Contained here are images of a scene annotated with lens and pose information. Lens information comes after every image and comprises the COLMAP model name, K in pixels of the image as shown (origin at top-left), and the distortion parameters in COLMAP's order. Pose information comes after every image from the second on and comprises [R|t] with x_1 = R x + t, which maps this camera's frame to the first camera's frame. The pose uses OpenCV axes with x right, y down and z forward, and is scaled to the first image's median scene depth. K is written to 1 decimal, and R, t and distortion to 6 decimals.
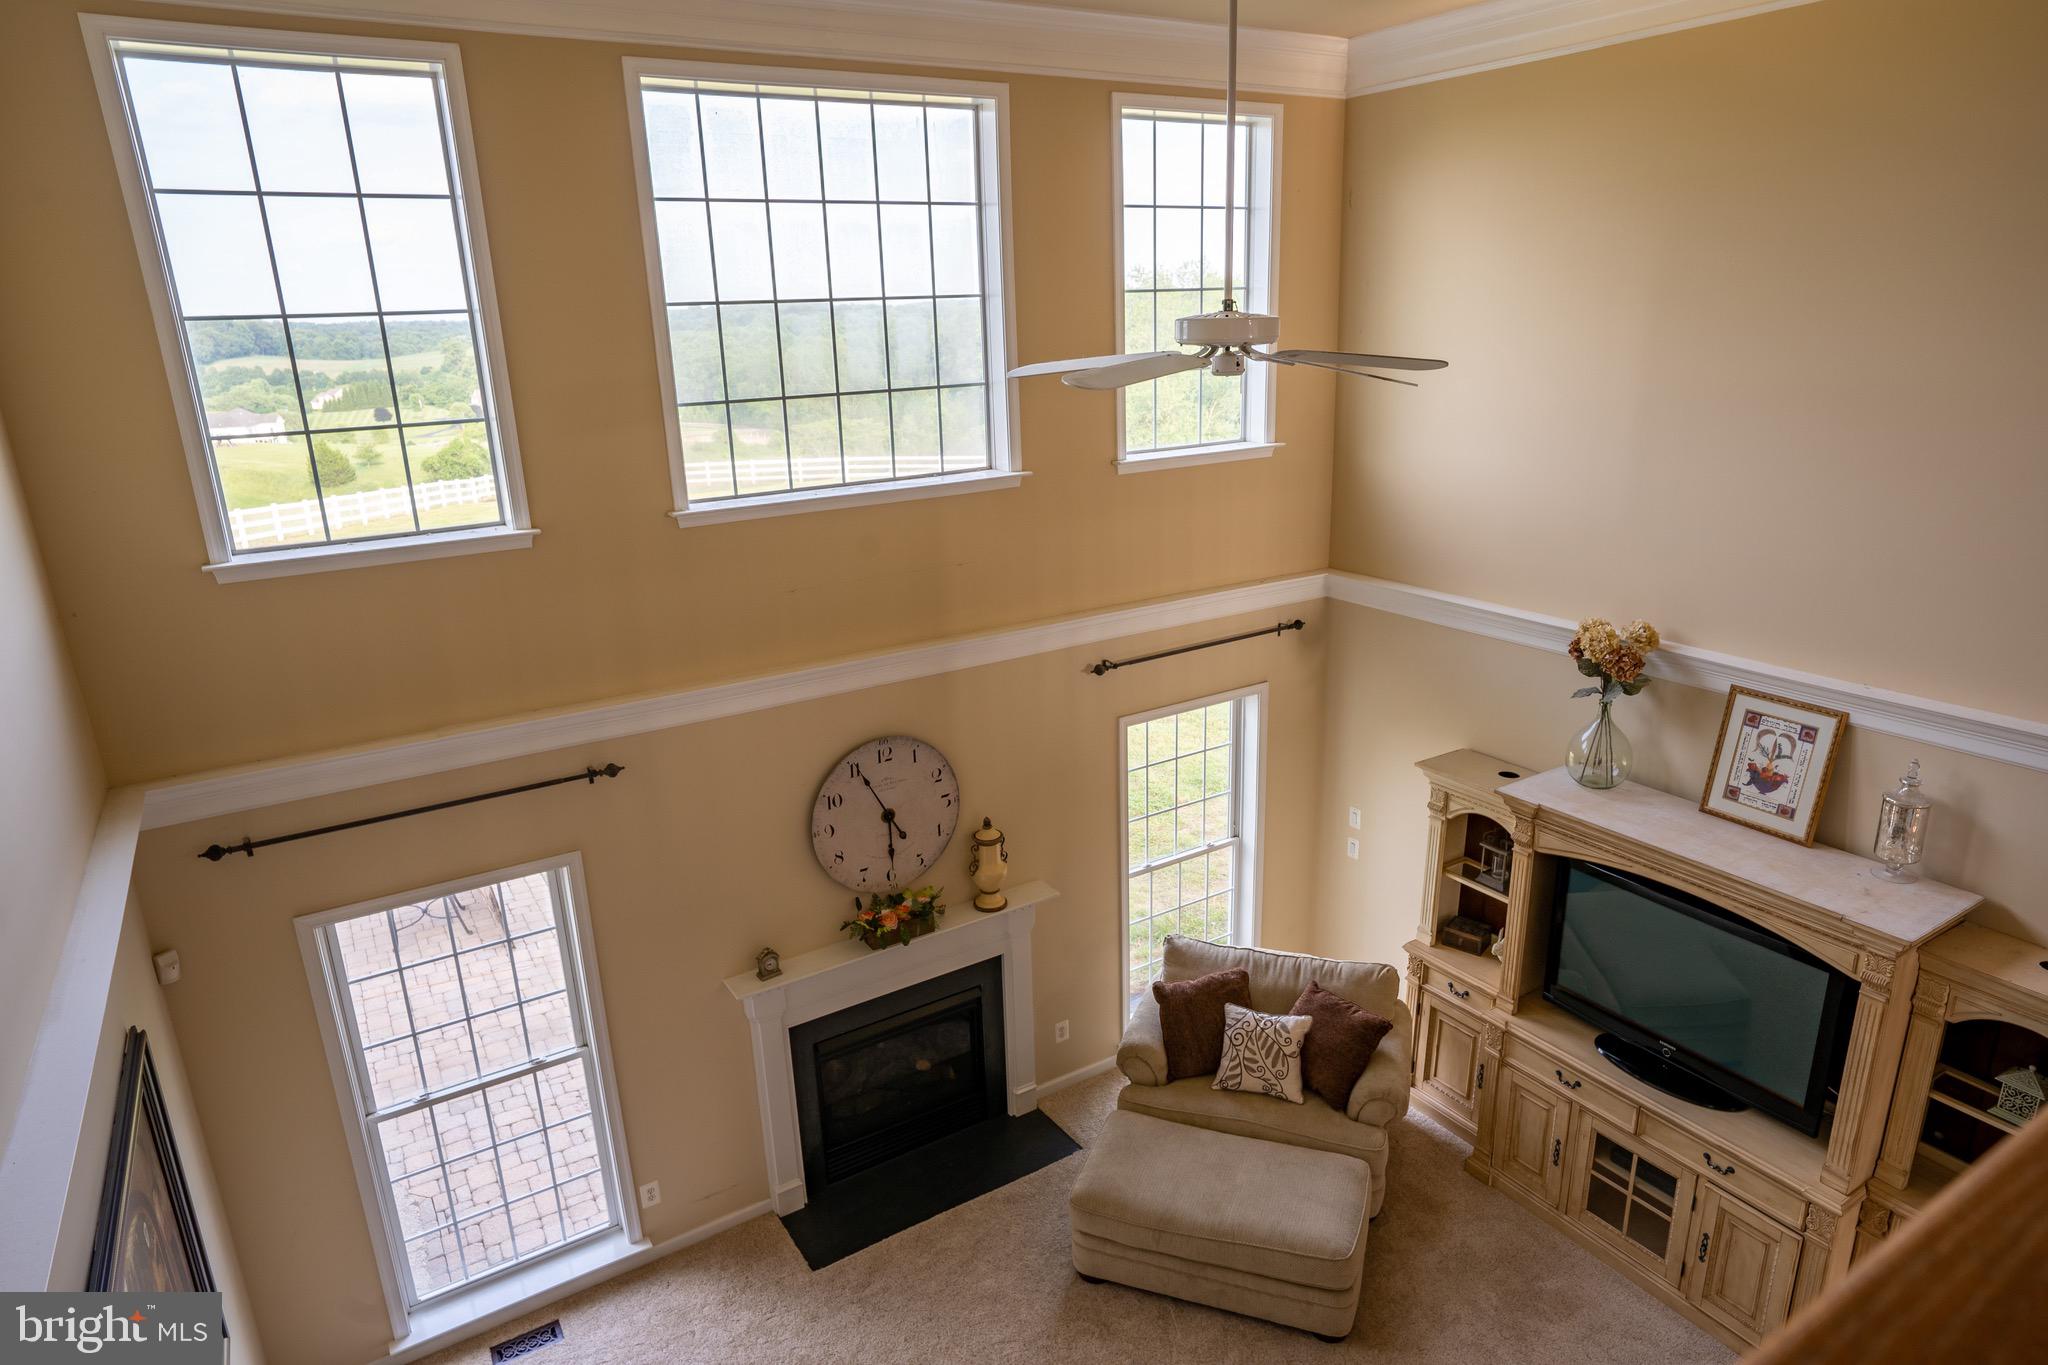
lens RADIAL K [[1226.0, 0, 1024.2], [0, 1226.0, 687.6], [0, 0, 1]] dist [-0.012819, 0.008784]
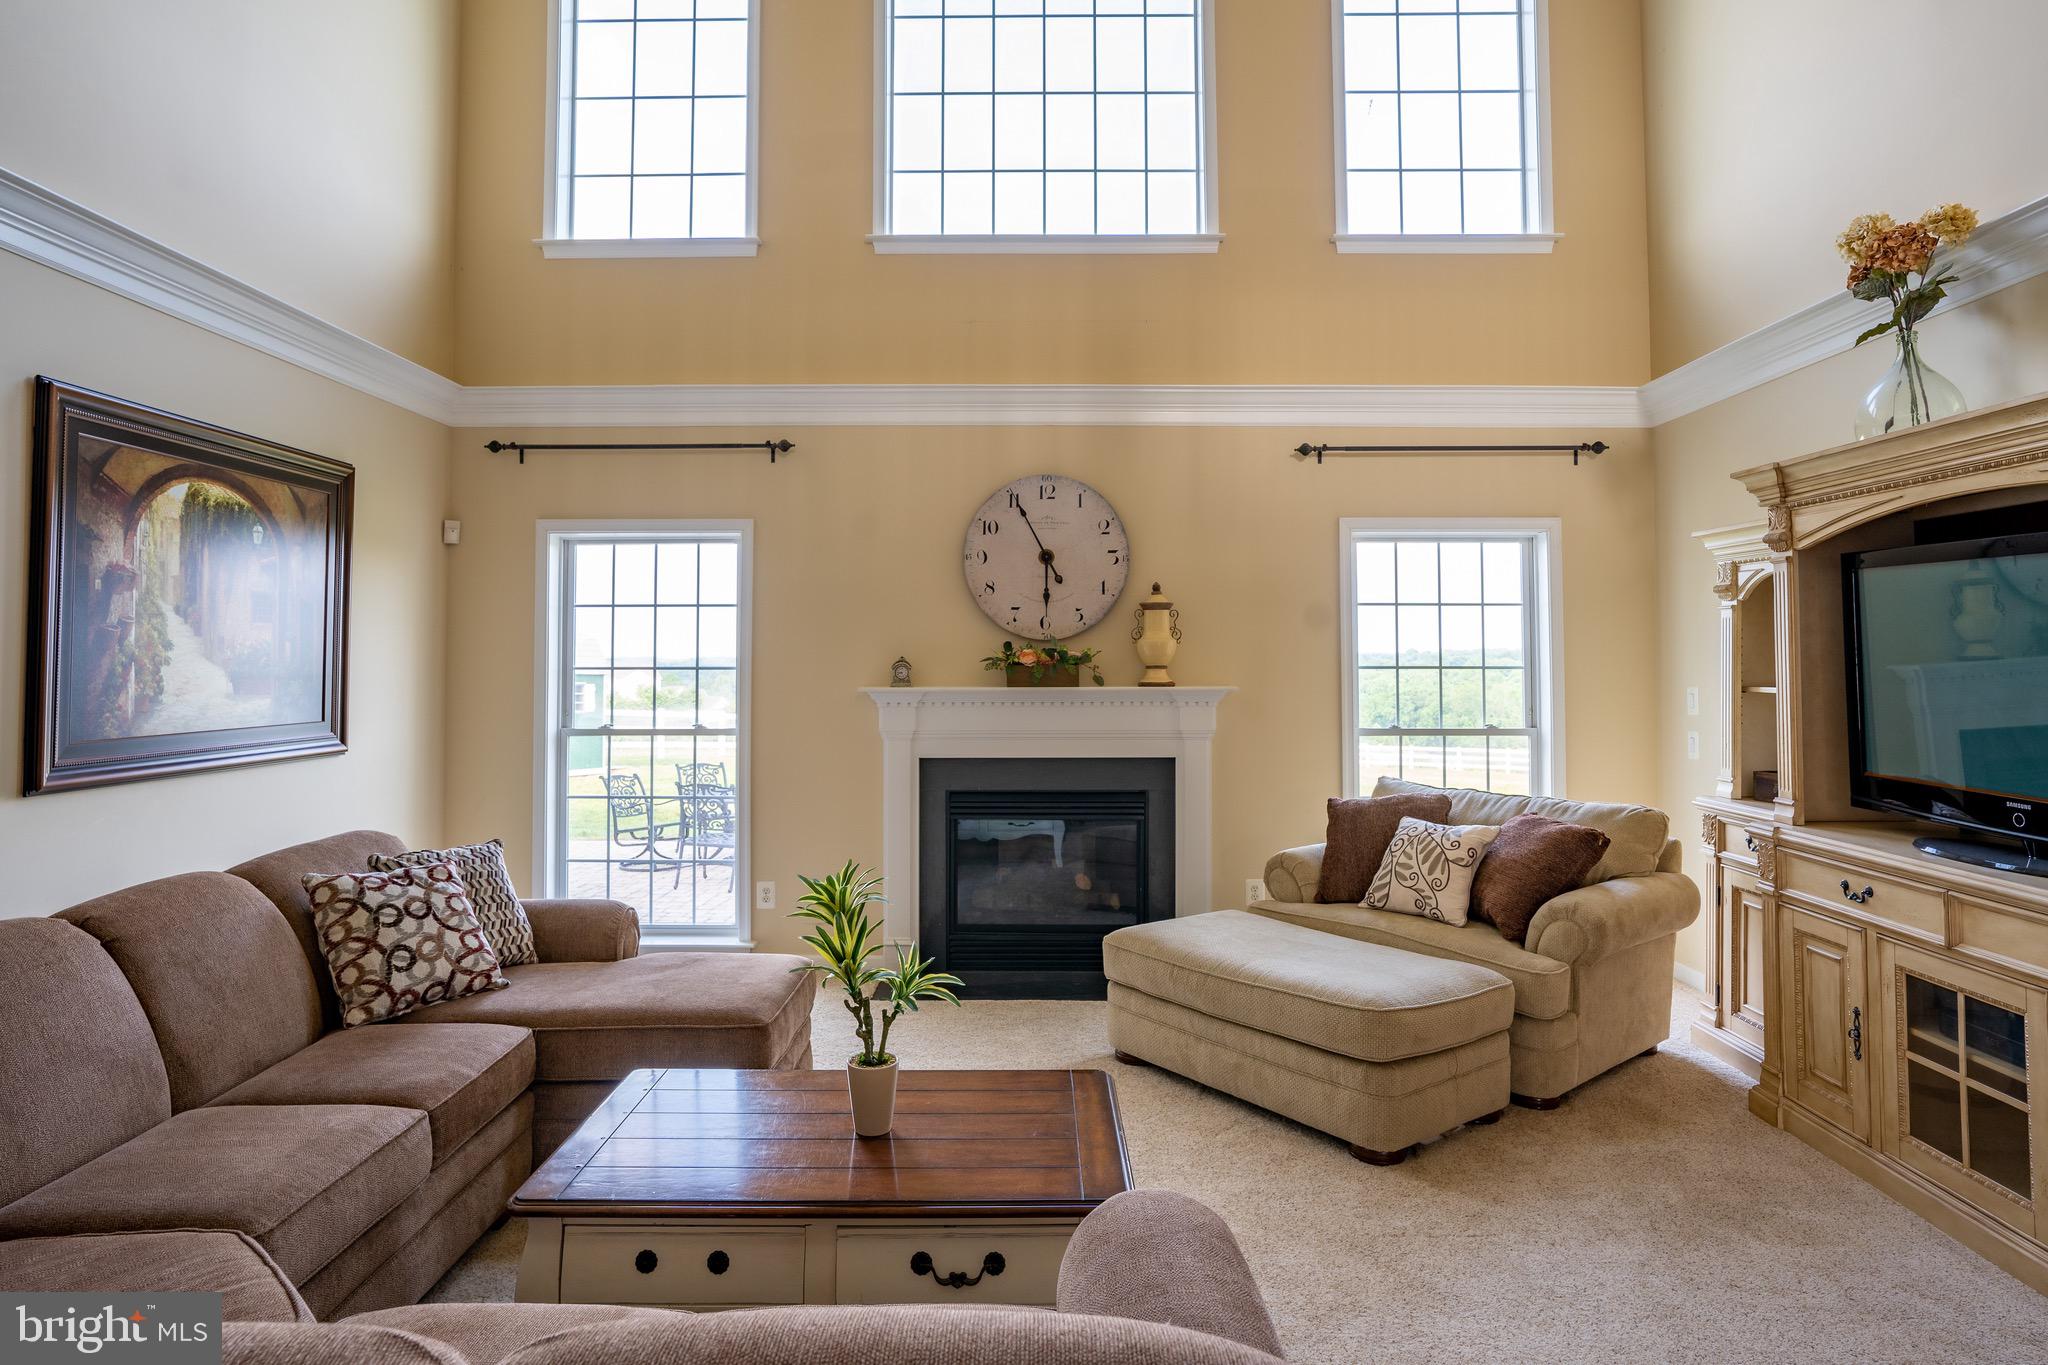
lens RADIAL K [[1158.6, 0, 1036.9], [0, 1158.6, 608.8], [0, 0, 1]] dist [-0.014942, 0.002017]
pose [[0.844222, 0.010678, -0.535887, 0.385548], [-0.187021, 0.942833, -0.275842, 0.404847], [0.502307, 0.333094, 0.797957, 0.264181]]
